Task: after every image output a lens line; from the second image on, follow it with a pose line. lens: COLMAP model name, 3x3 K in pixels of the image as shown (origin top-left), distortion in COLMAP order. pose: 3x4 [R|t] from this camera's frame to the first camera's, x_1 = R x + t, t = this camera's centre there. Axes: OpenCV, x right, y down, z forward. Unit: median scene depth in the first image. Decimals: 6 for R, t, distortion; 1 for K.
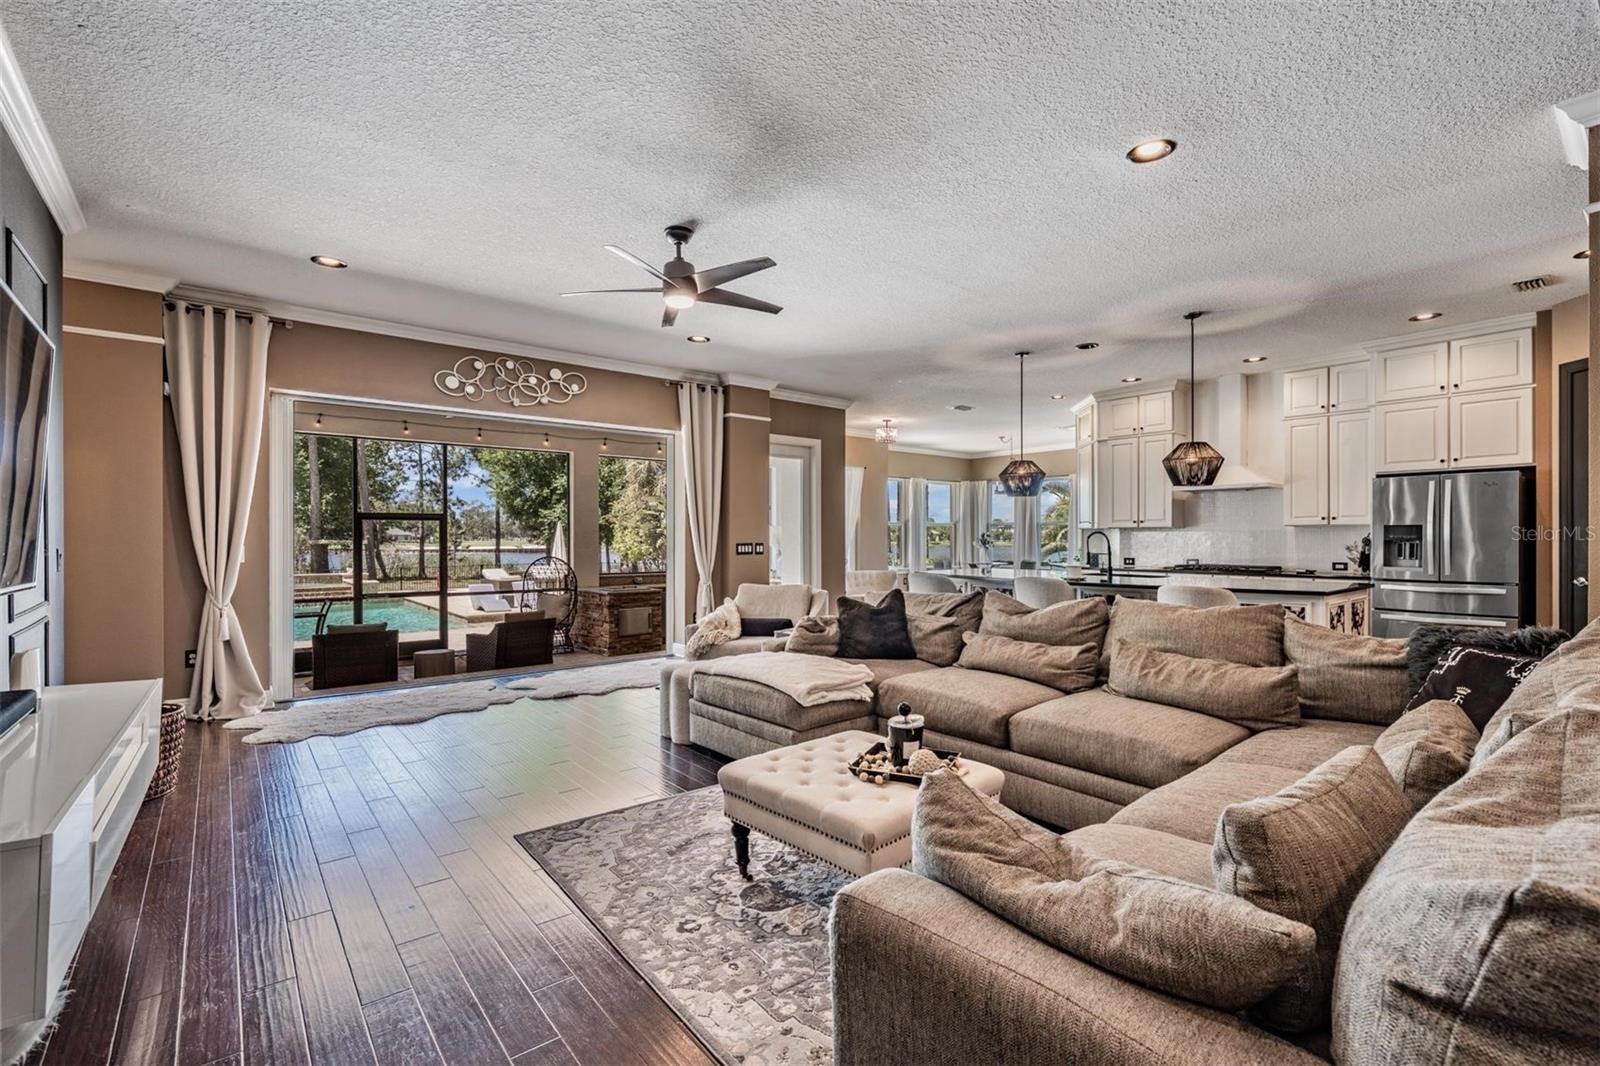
lens RADIAL K [[713.5, 0, 789.6], [0, 713.5, 539.9], [0, 0, 1]] dist [0.000398, 0.000409]
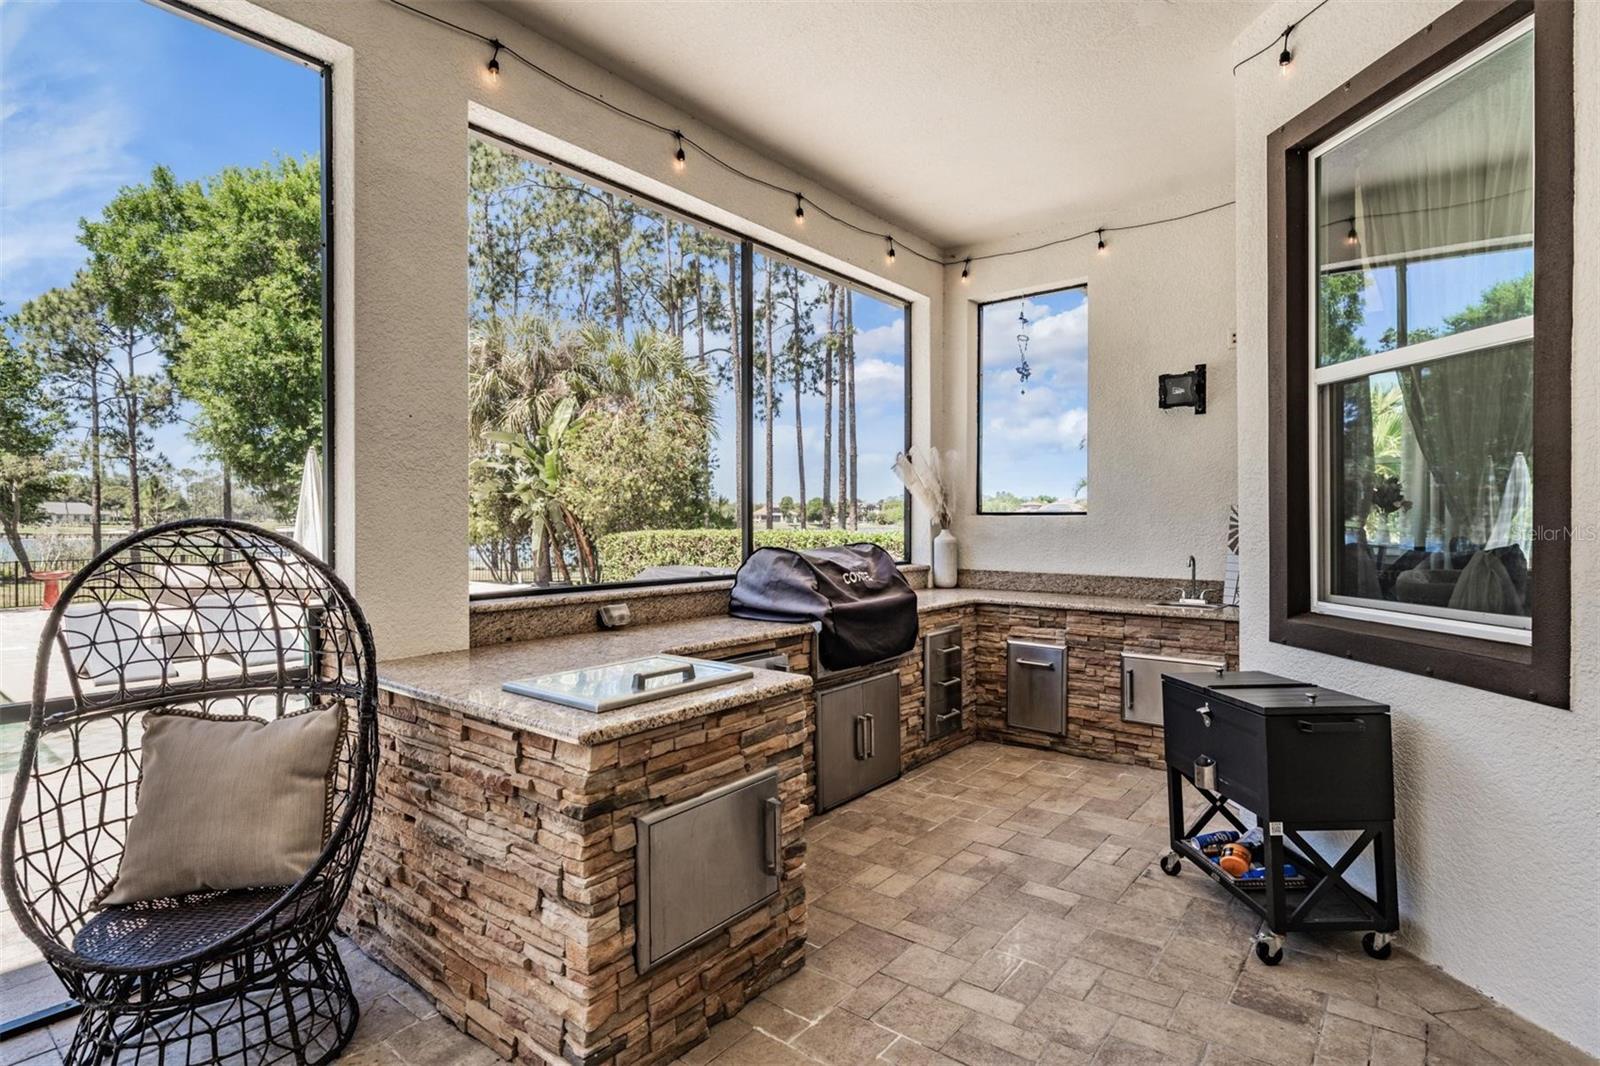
lens RADIAL K [[782.3, 0, 798.5], [0, 782.3, 521.5], [0, 0, 1]] dist [0.001077, -0.000716]
pose [[0.974236, 0.002299, 0.225518, -0.387826], [-0.001905, 0.999996, -0.001966, 0.039109], [-0.225522, 0.001486, 0.974237, 1.271674]]
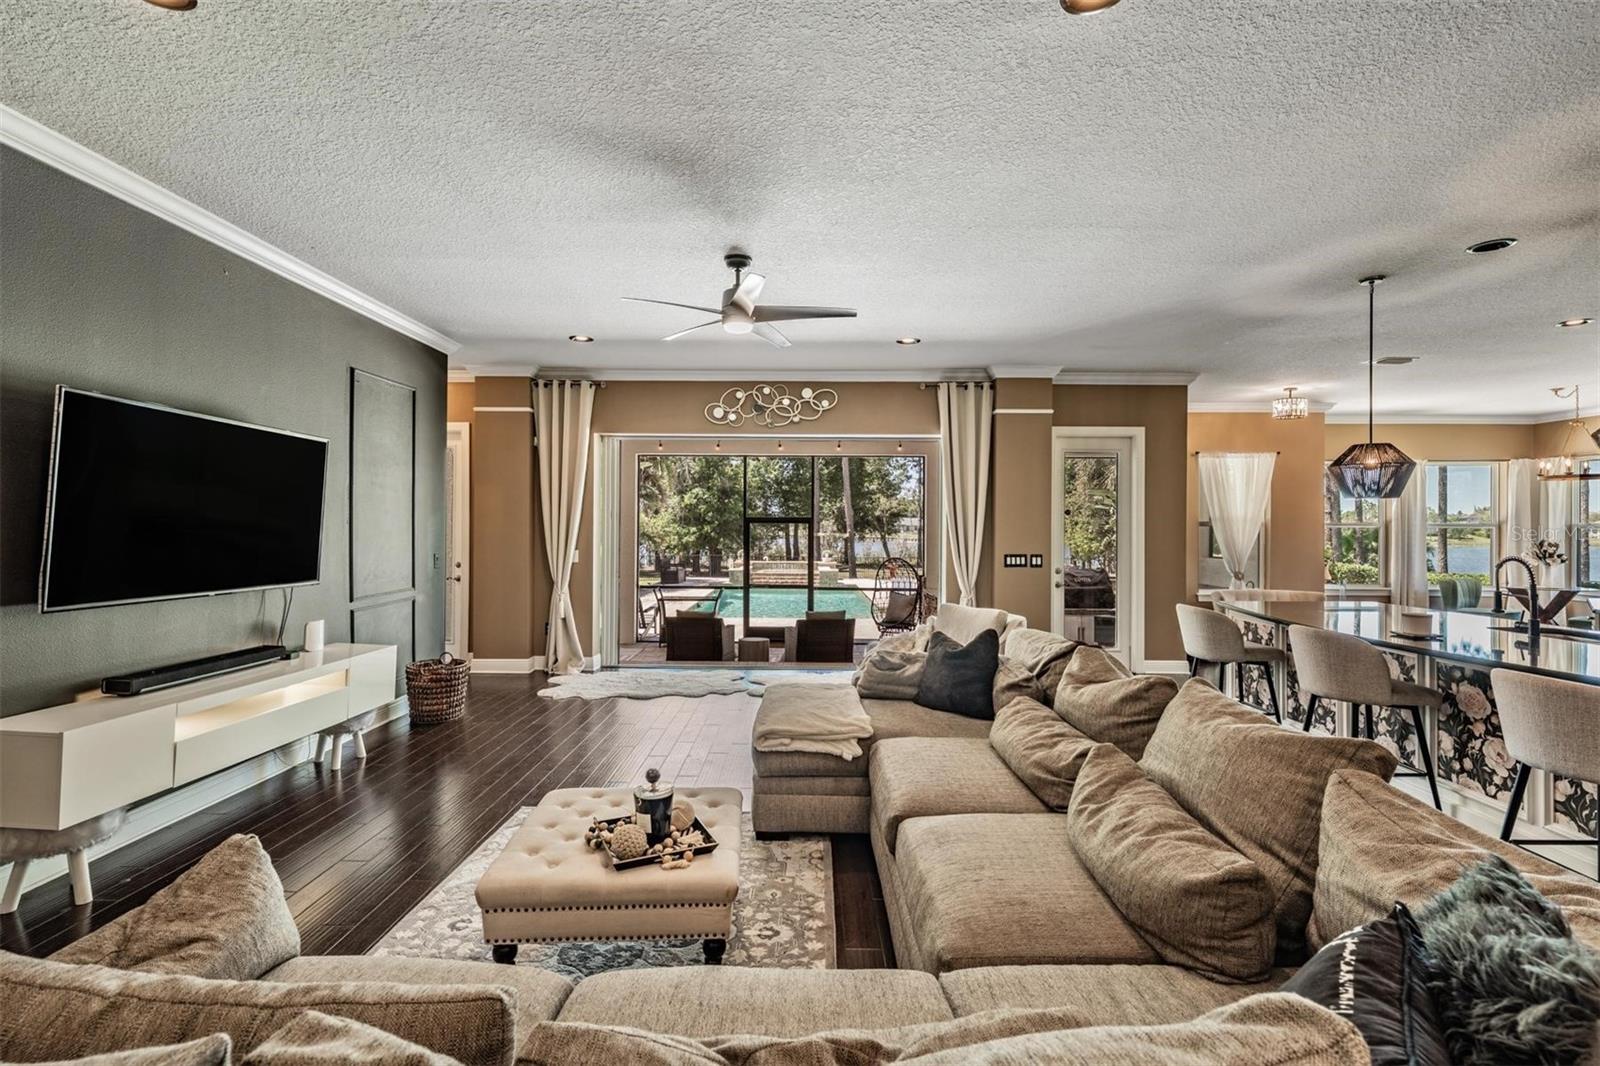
lens RADIAL K [[713.5, 0, 790.3], [0, 713.5, 529.7], [0, 0, 1]] dist [0.000398, 0.000409]
pose [[0.768214, 0.008051, -0.640143, 0.345918], [-0.008715, 0.999960, 0.002119, -0.030193], [0.640134, 0.003951, 0.768253, 0.167063]]
